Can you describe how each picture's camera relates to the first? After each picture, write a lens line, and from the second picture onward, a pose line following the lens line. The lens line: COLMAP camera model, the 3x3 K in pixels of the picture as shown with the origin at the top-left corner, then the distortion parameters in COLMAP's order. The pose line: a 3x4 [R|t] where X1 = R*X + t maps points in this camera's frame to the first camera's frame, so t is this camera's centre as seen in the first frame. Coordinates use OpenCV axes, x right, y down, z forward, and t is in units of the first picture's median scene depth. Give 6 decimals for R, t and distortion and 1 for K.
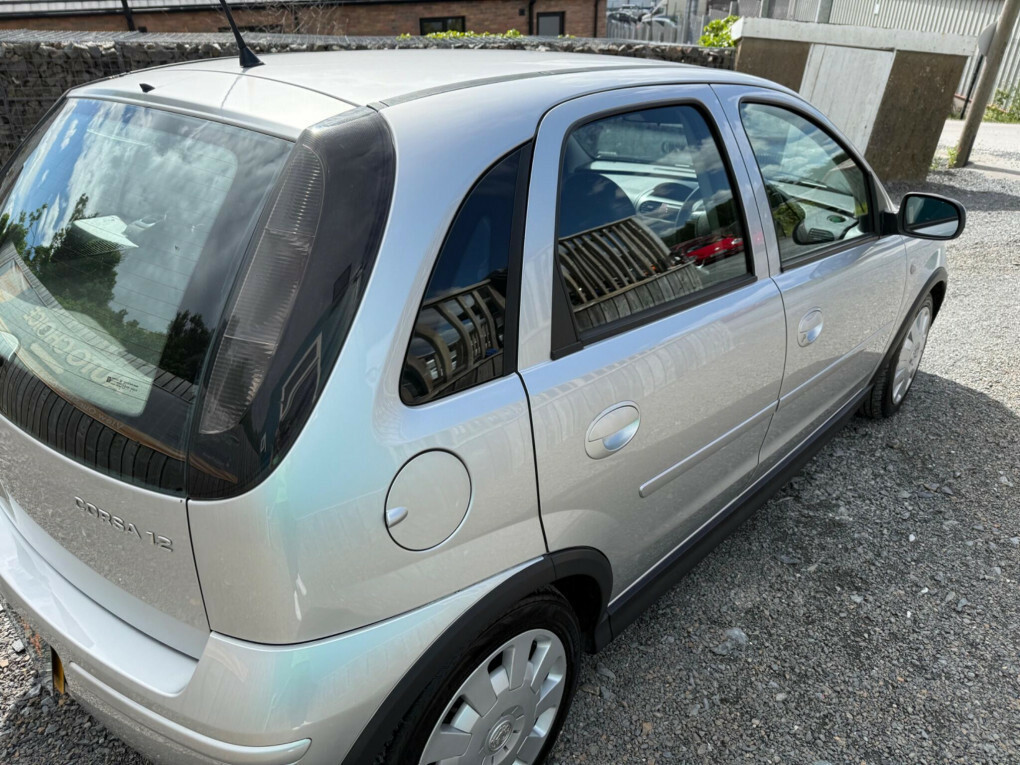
lens RADIAL K [[725.6, 0, 514.2], [0, 725.6, 383.9], [0, 0, 1]] dist [0.019217, -0.027355]
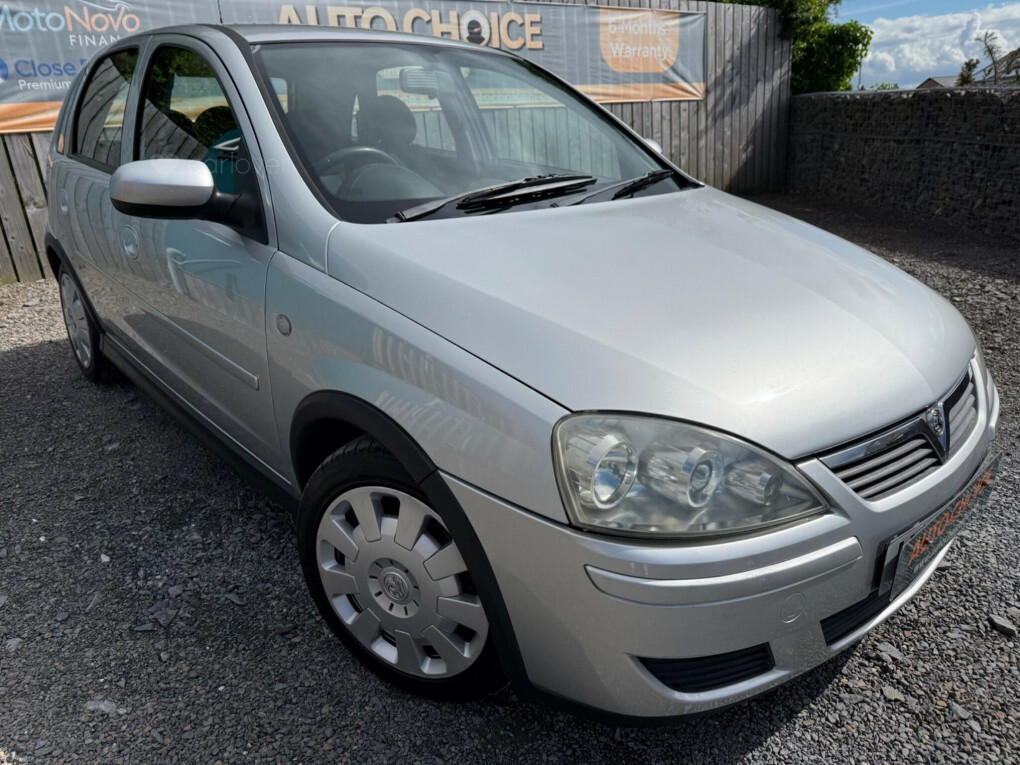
lens RADIAL K [[725.6, 0, 510.4], [0, 725.6, 382.6], [0, 0, 1]] dist [0.019217, -0.027355]
pose [[-0.098705, 0.334949, -0.937052, 1.441778], [-0.438260, 0.830778, 0.343125, -0.528390], [0.893412, 0.444541, 0.064793, 1.509324]]
